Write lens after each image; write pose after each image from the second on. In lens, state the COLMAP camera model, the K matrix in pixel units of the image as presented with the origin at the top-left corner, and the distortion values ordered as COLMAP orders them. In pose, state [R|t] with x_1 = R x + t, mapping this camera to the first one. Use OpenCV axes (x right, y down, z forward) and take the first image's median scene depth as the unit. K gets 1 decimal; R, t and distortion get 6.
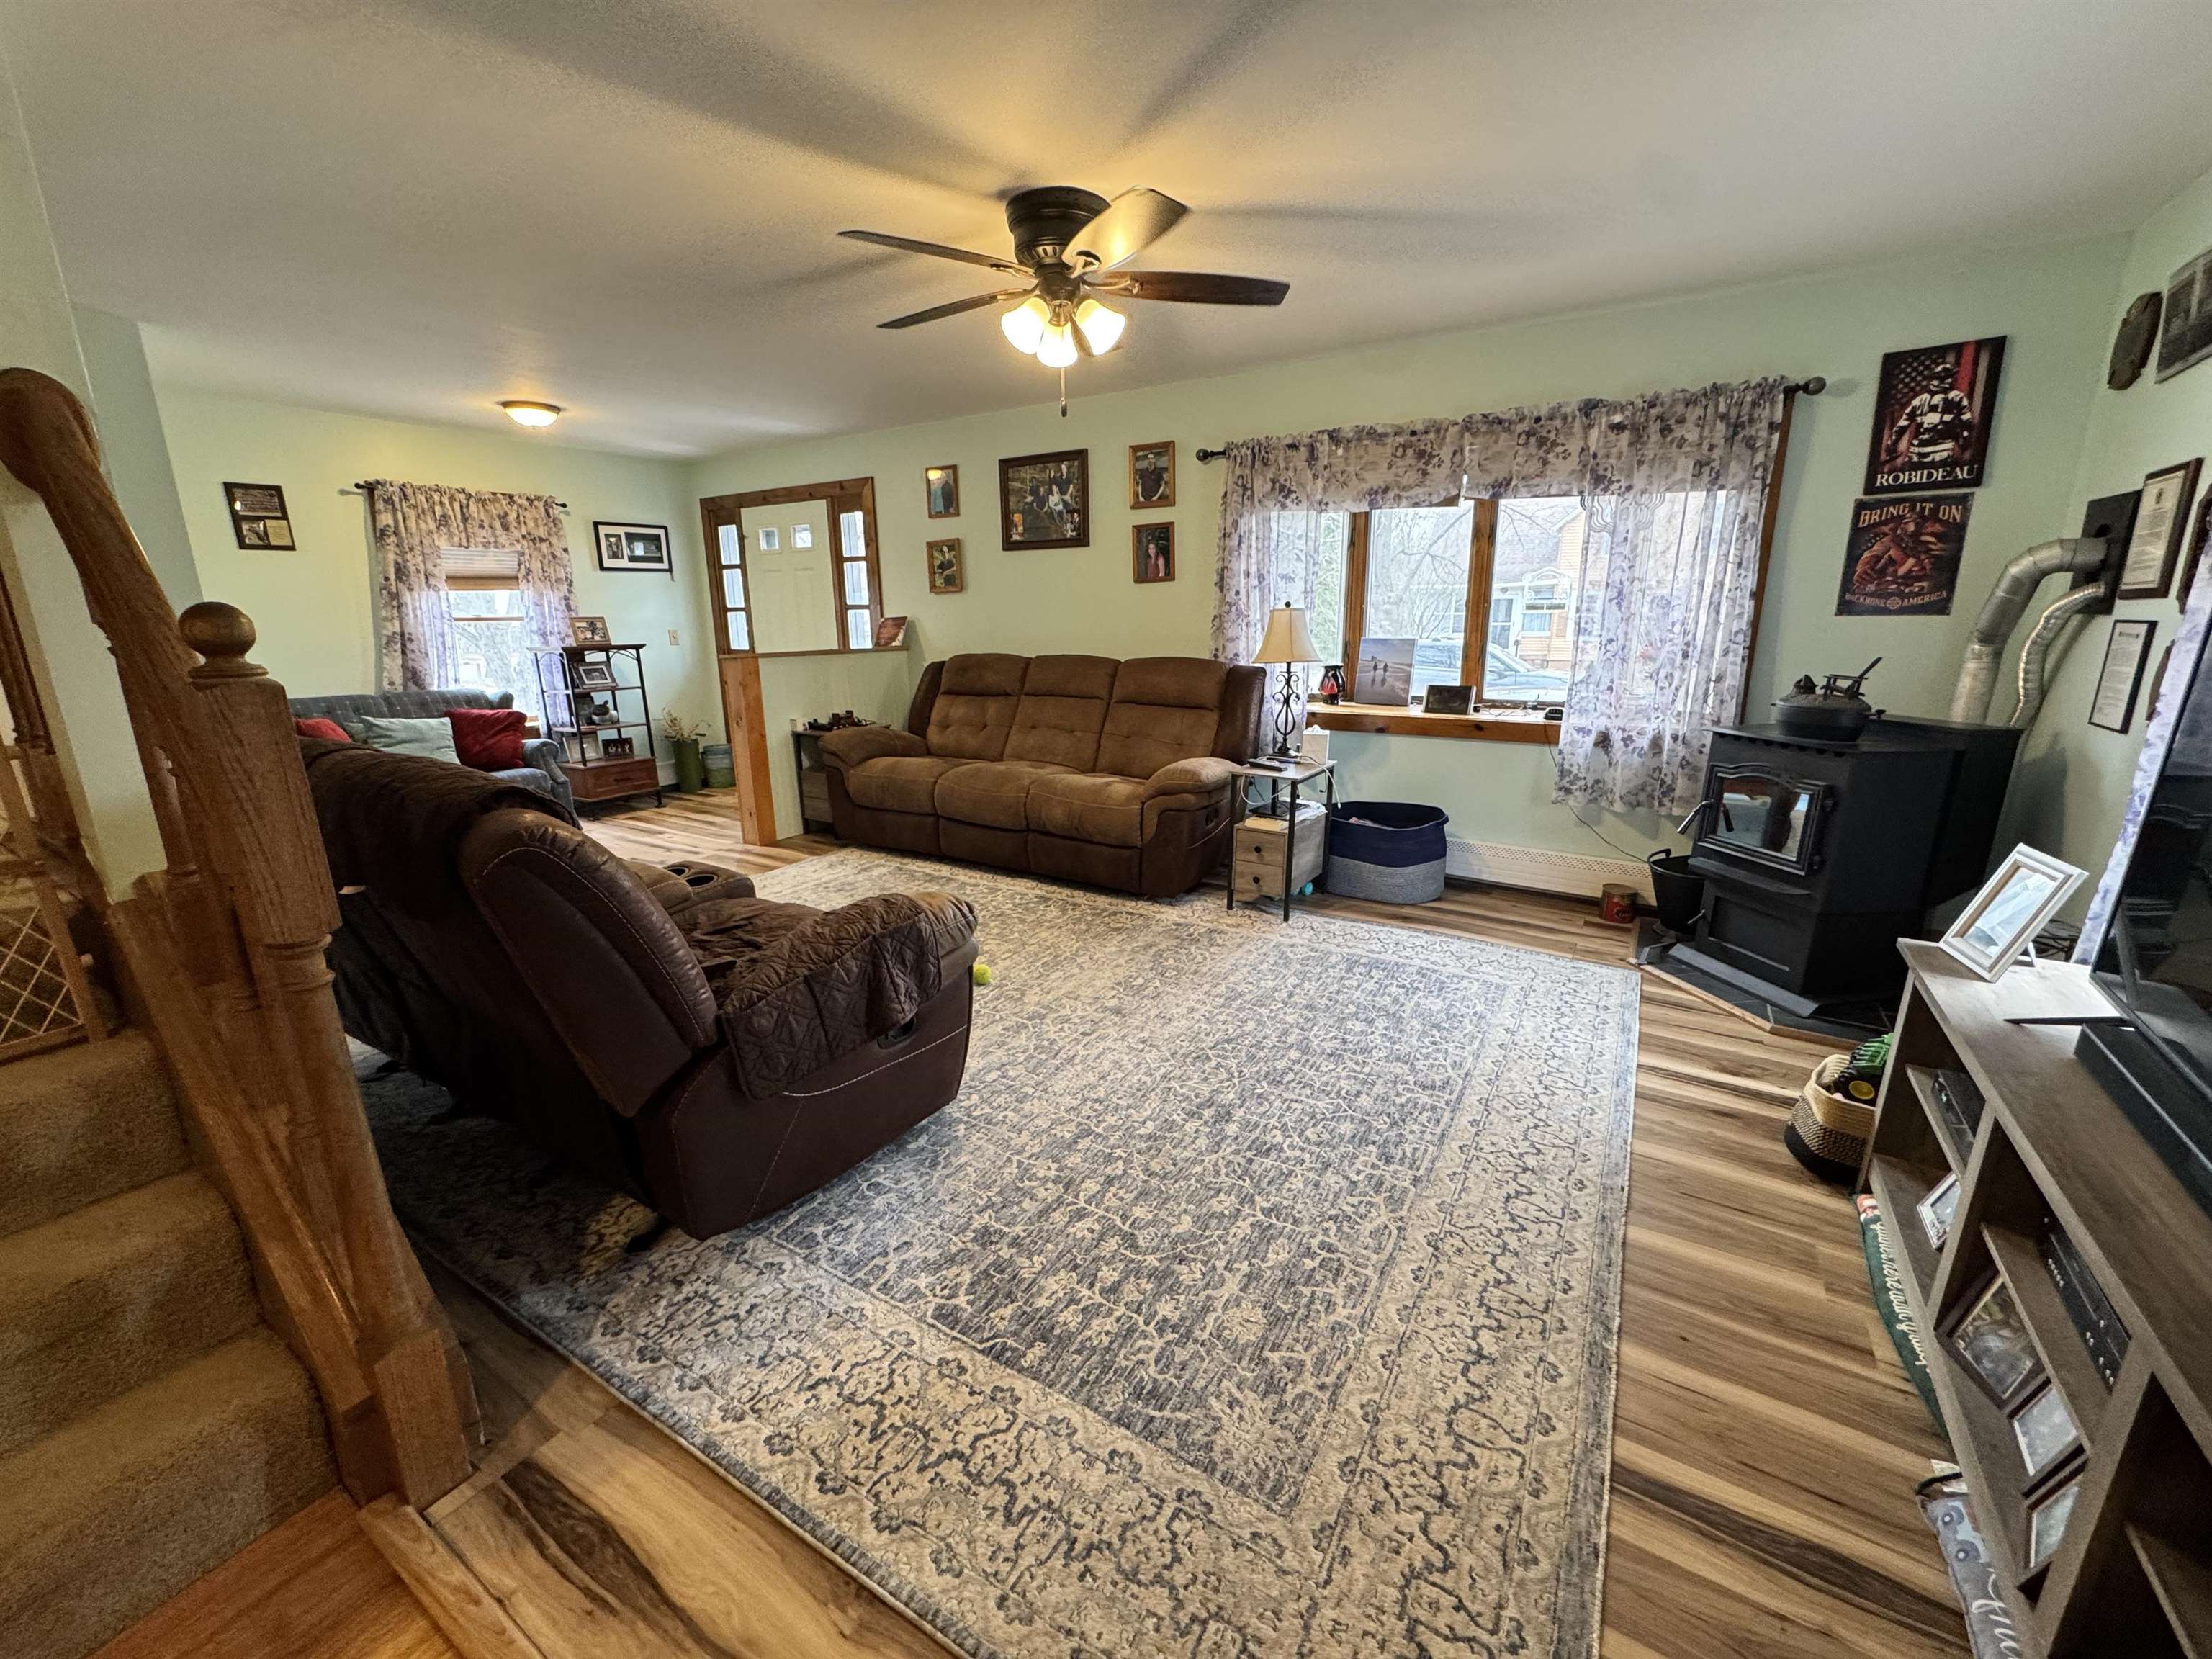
lens RADIAL K [[881.6, 0, 1105.9], [0, 881.6, 830.2], [0, 0, 1]] dist [-0.003354, -0.000363]
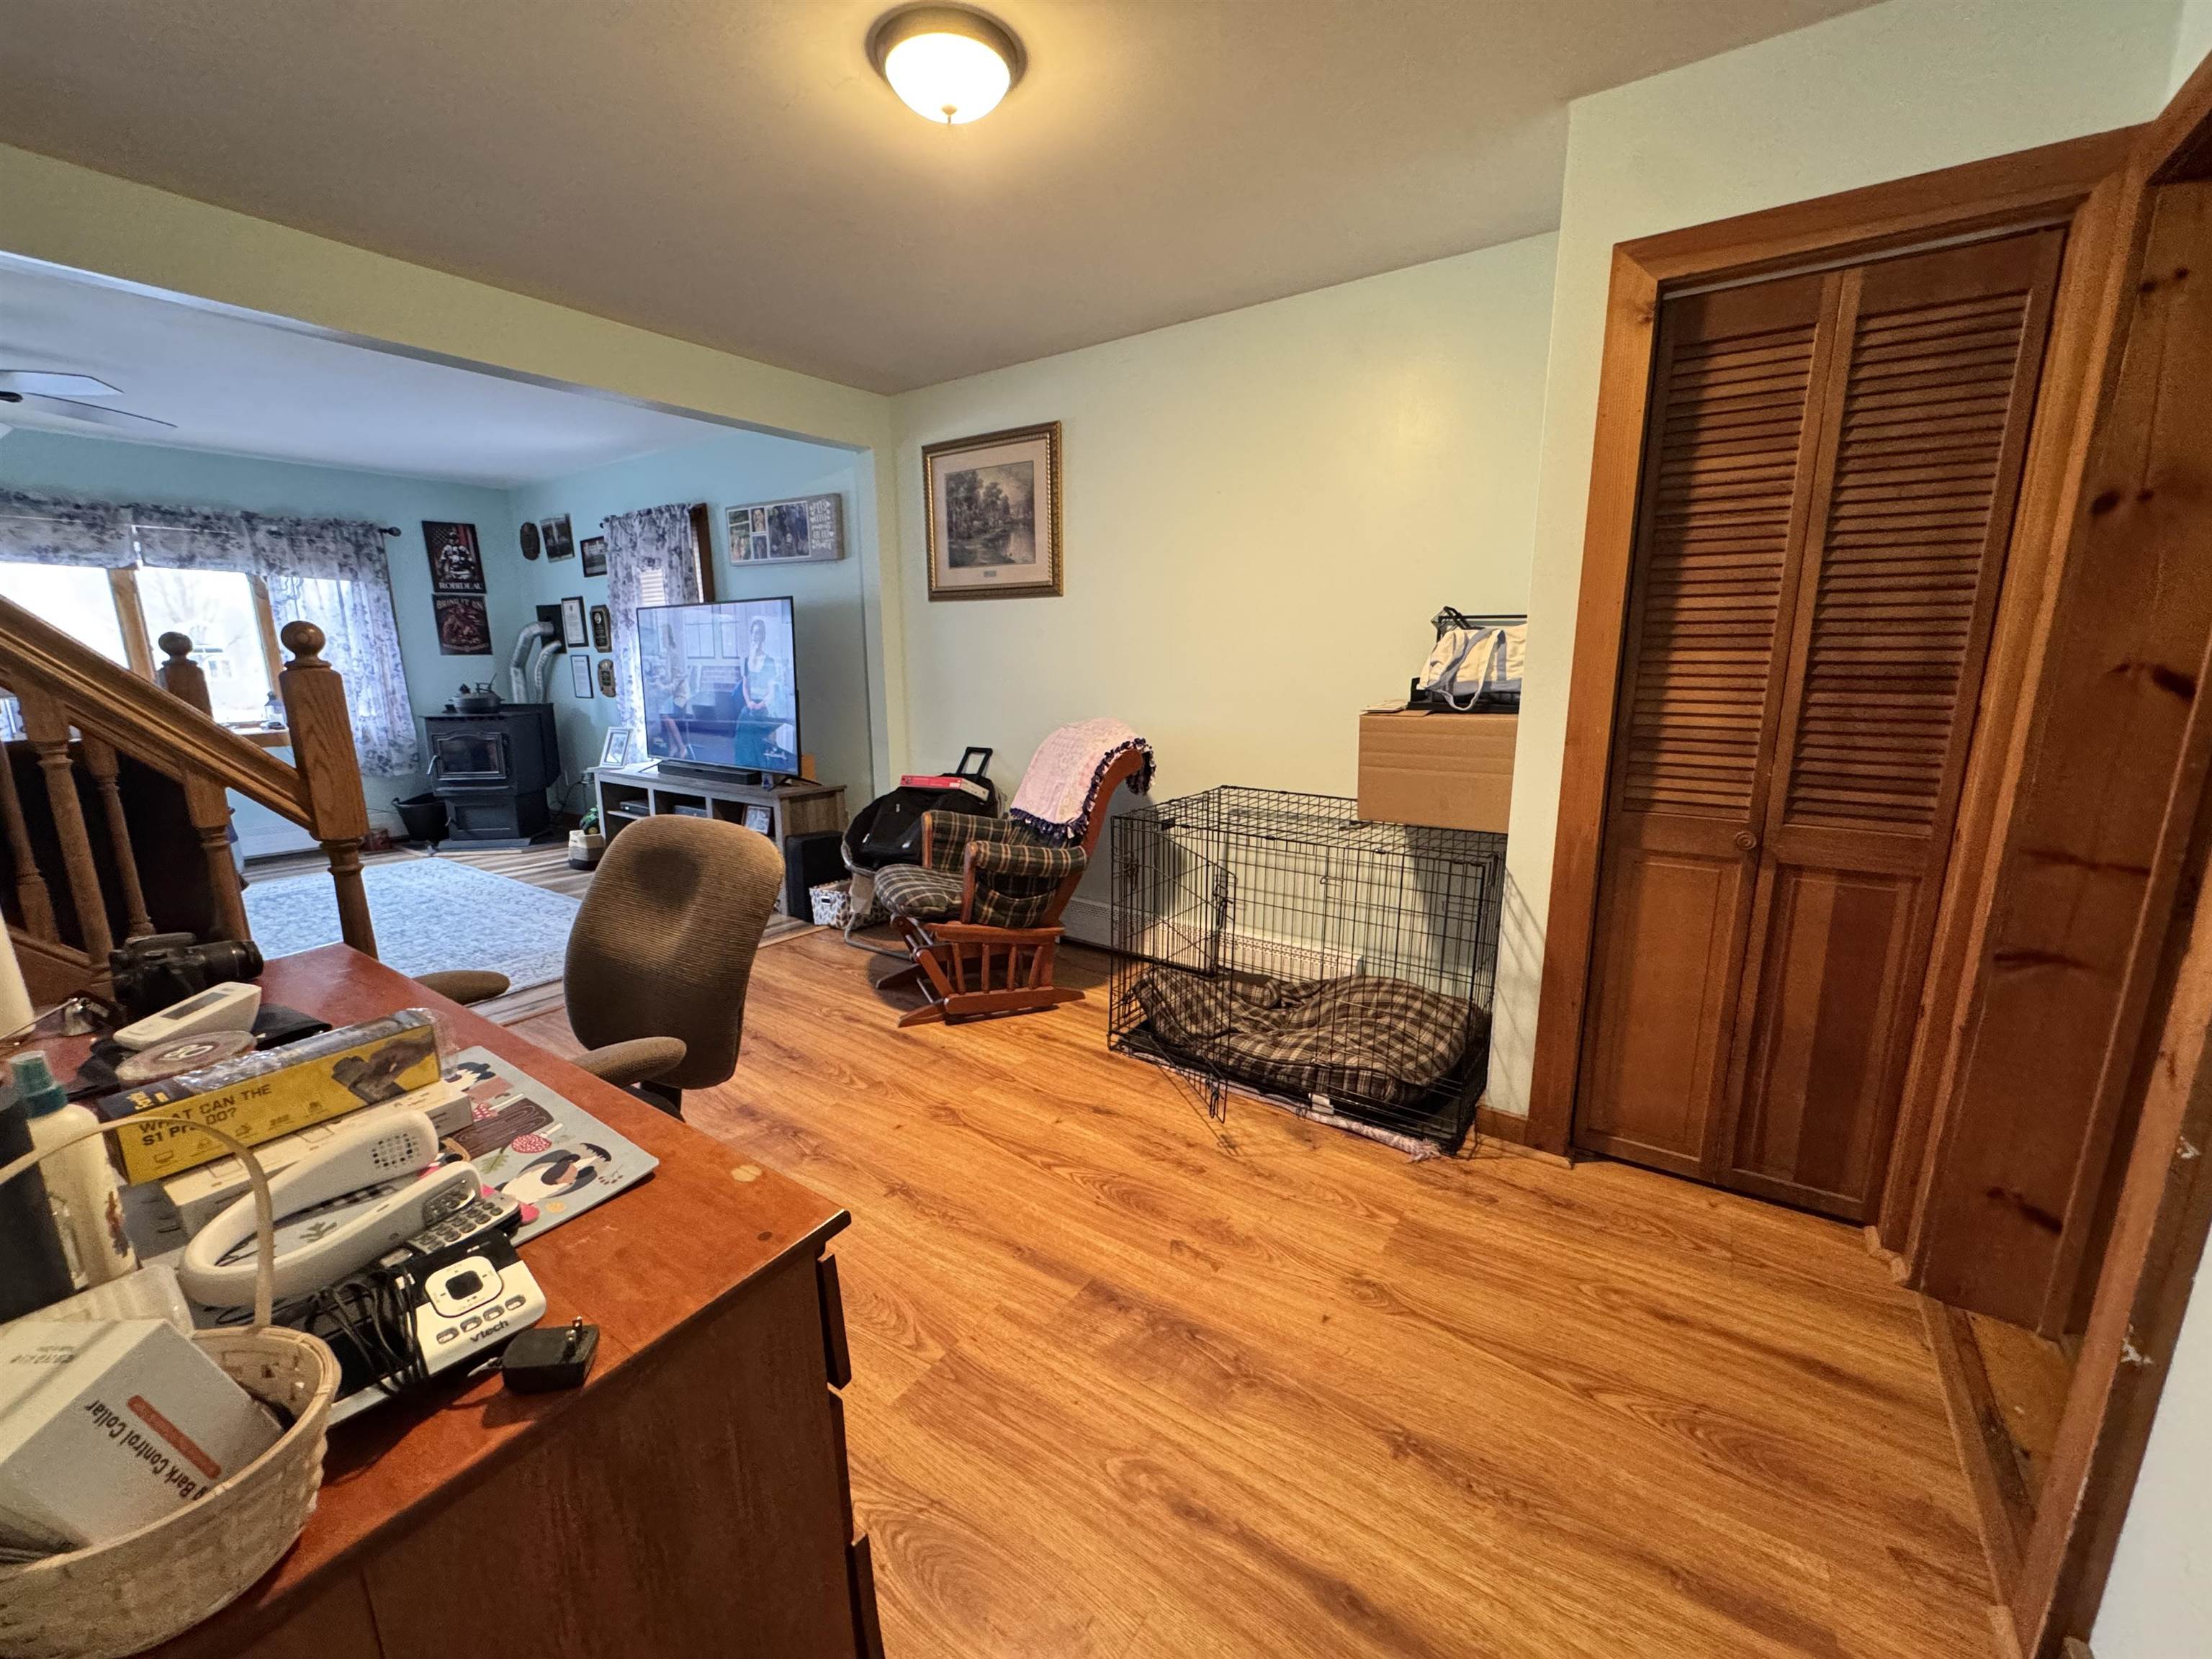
lens RADIAL K [[881.6, 0, 1110.1], [0, 881.6, 831.9], [0, 0, 1]] dist [-0.003354, -0.000363]
pose [[0.036792, -0.191493, 0.980804, -1.060033], [0.244355, 0.953399, 0.176976, 0.133541], [-0.968988, 0.233153, 0.081869, -0.453071]]
